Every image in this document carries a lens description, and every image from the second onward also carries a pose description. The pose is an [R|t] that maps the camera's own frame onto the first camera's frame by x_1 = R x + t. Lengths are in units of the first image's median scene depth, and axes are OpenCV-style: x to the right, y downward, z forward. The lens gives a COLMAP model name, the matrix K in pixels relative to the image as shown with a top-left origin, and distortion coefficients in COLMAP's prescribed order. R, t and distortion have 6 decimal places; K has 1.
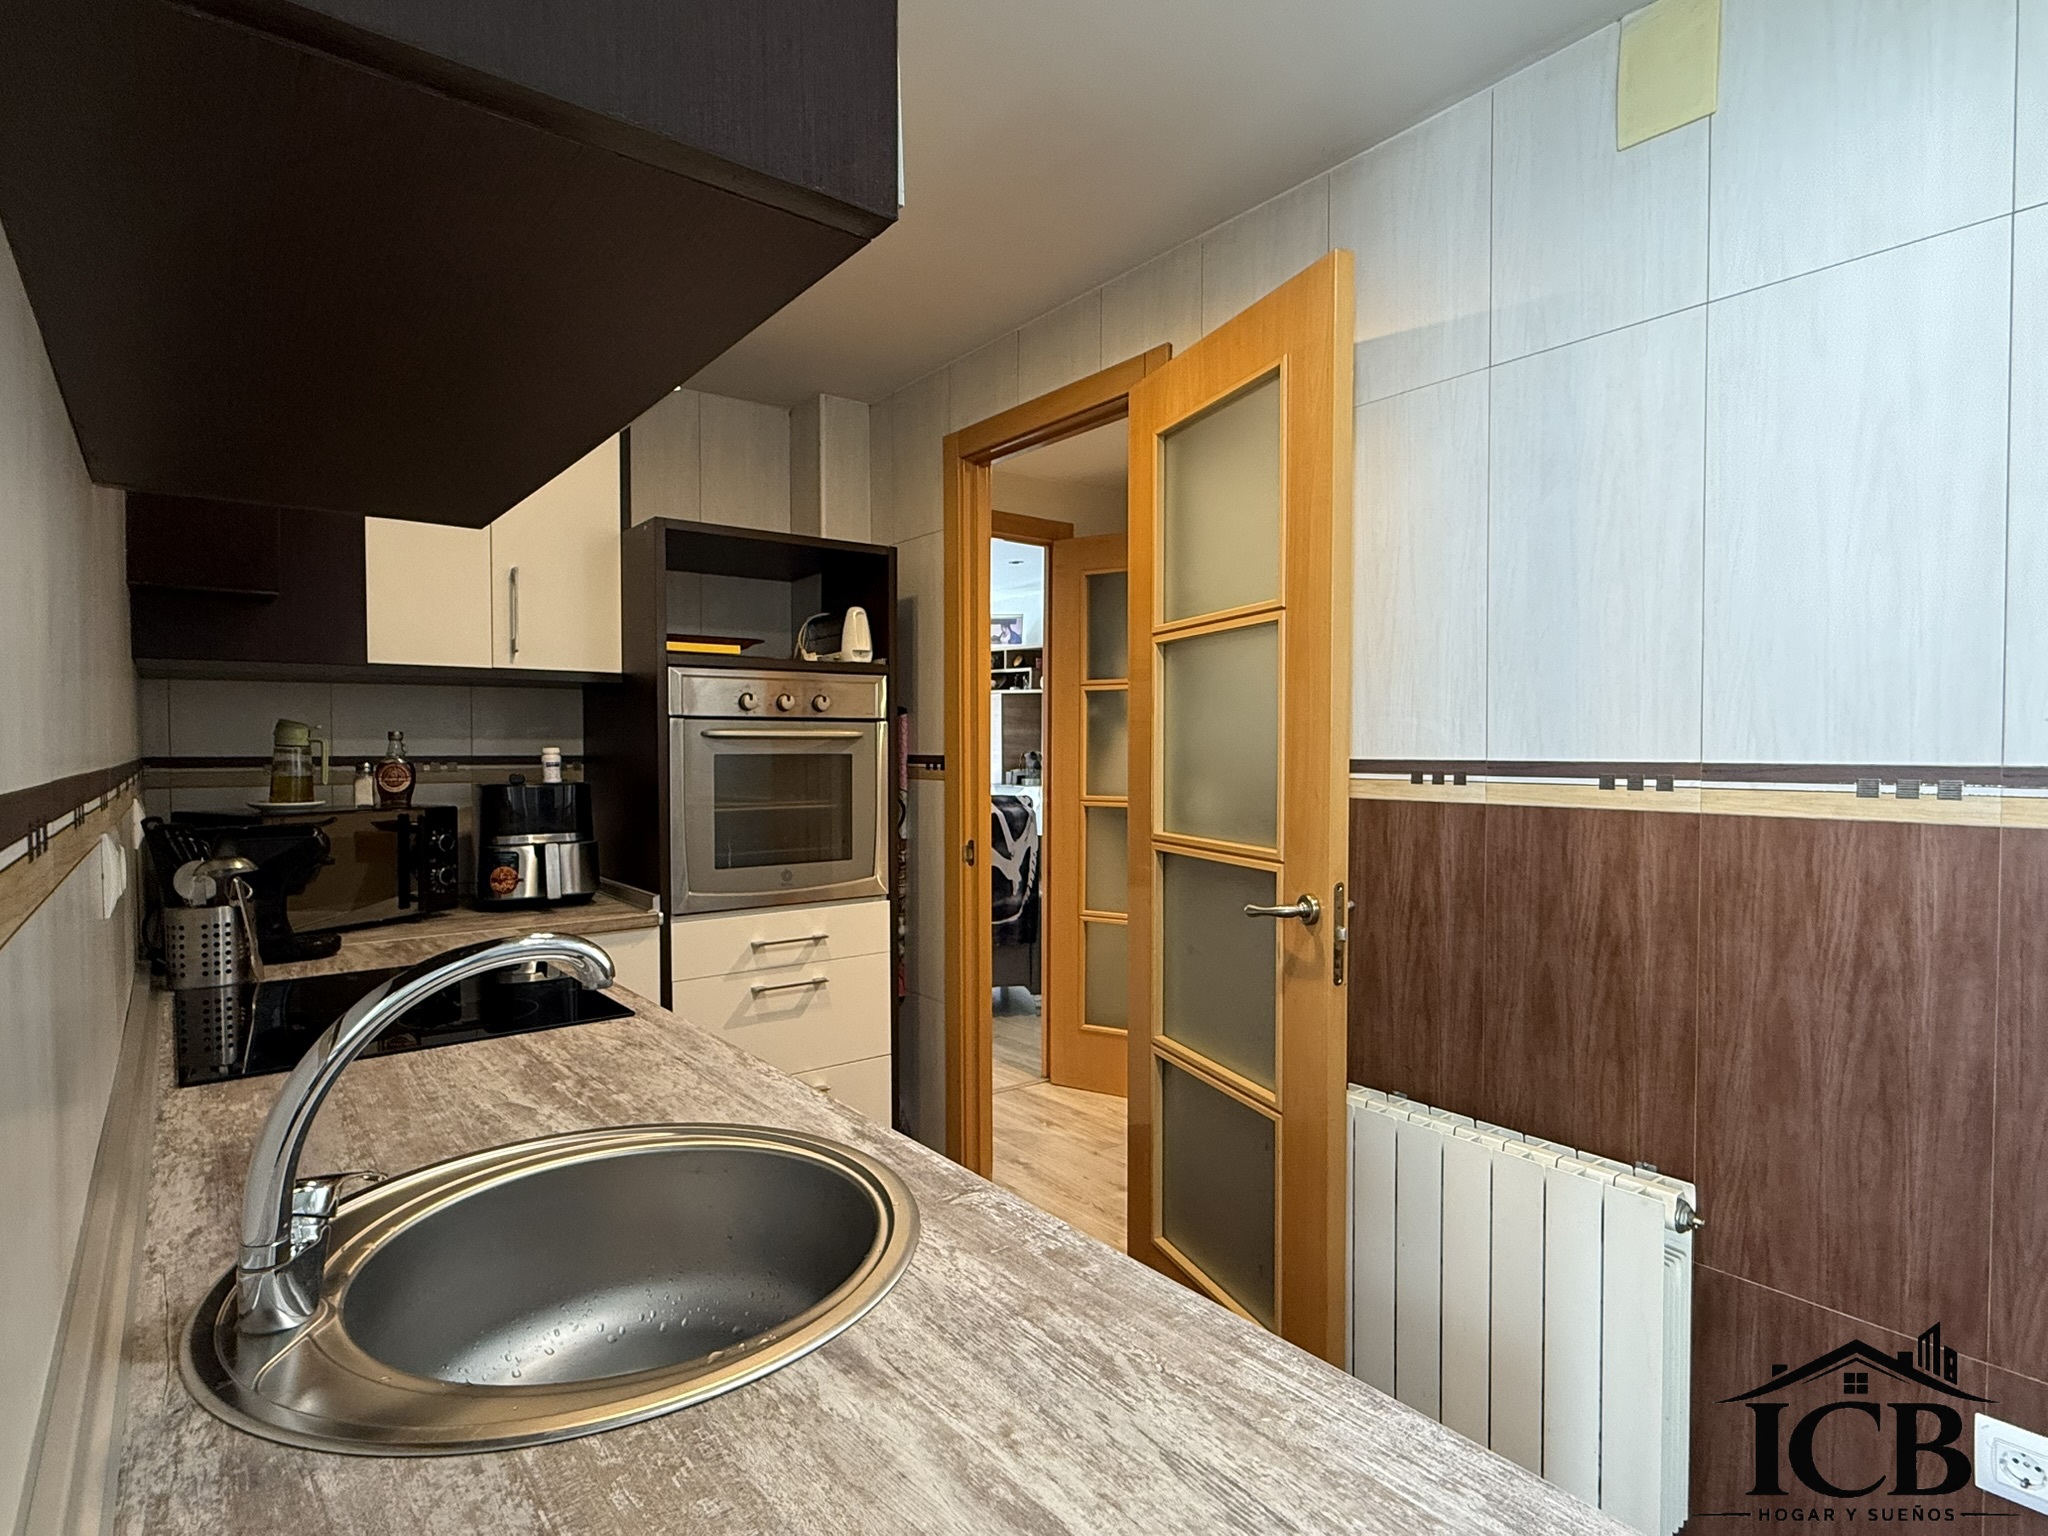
lens RADIAL K [[1057.2, 0, 1024.0], [0, 1057.2, 768.0], [0, 0, 1]] dist [0.000838, 0.000123]
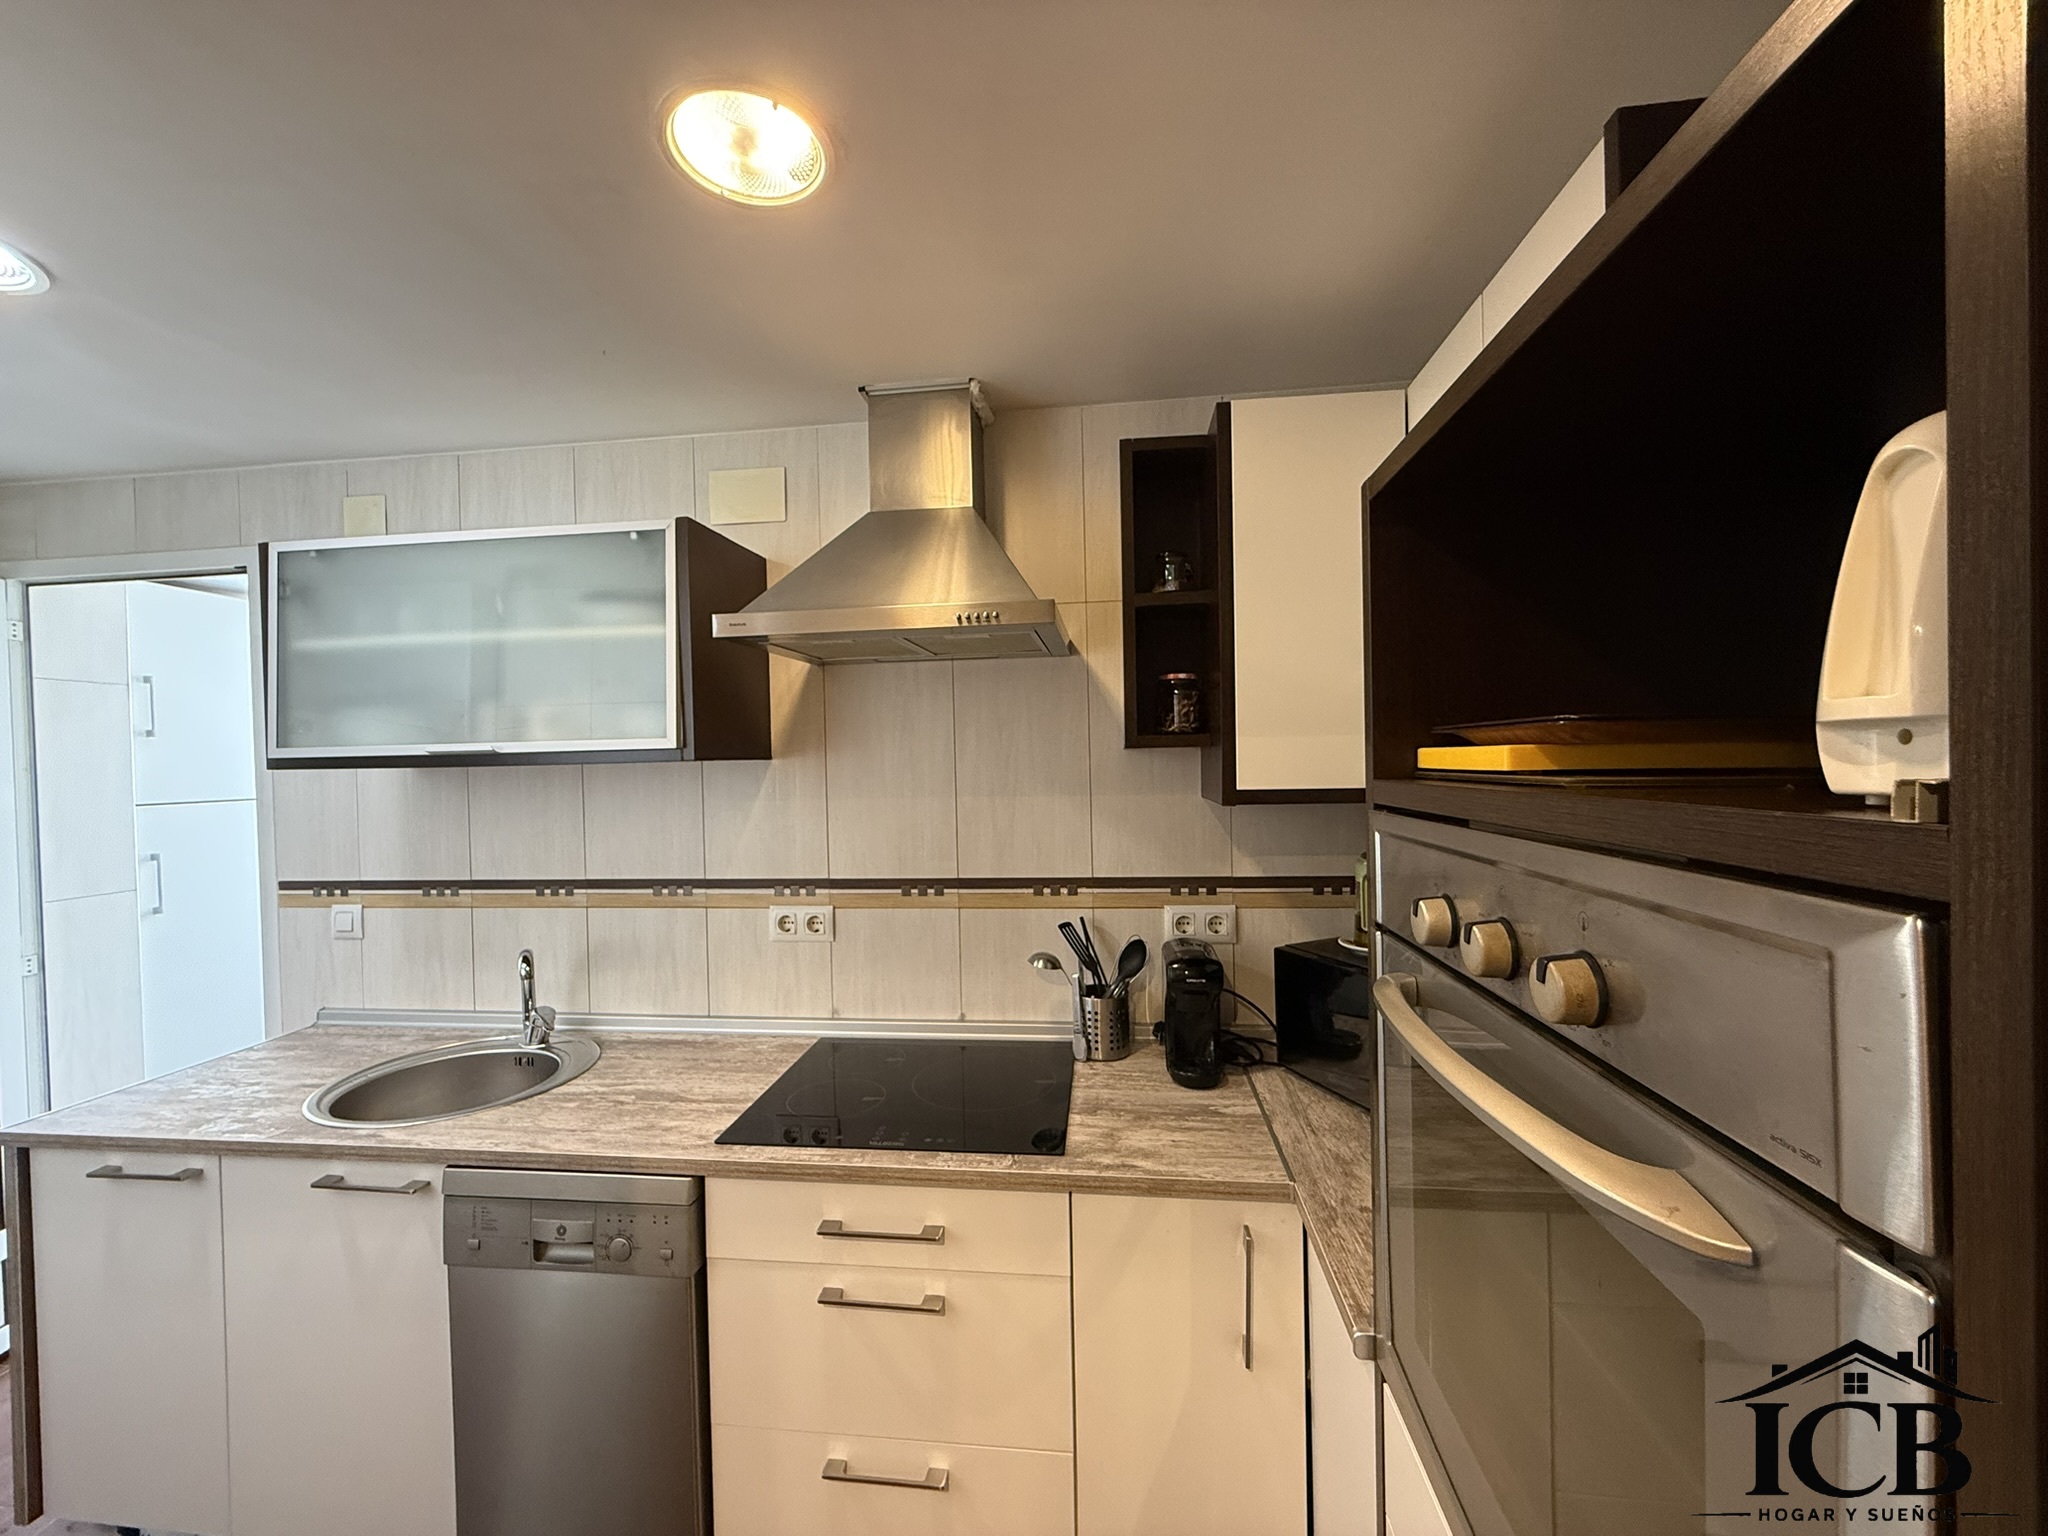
lens RADIAL K [[822.0, 0, 1024.0], [0, 822.0, 768.0], [0, 0, 1]] dist [0.001074, 0.000141]
pose [[-0.706890, 0.024875, -0.706886, 0.029270], [0.005890, 0.999554, 0.029284, -0.260595], [0.707299, 0.016537, -0.706721, 2.366929]]
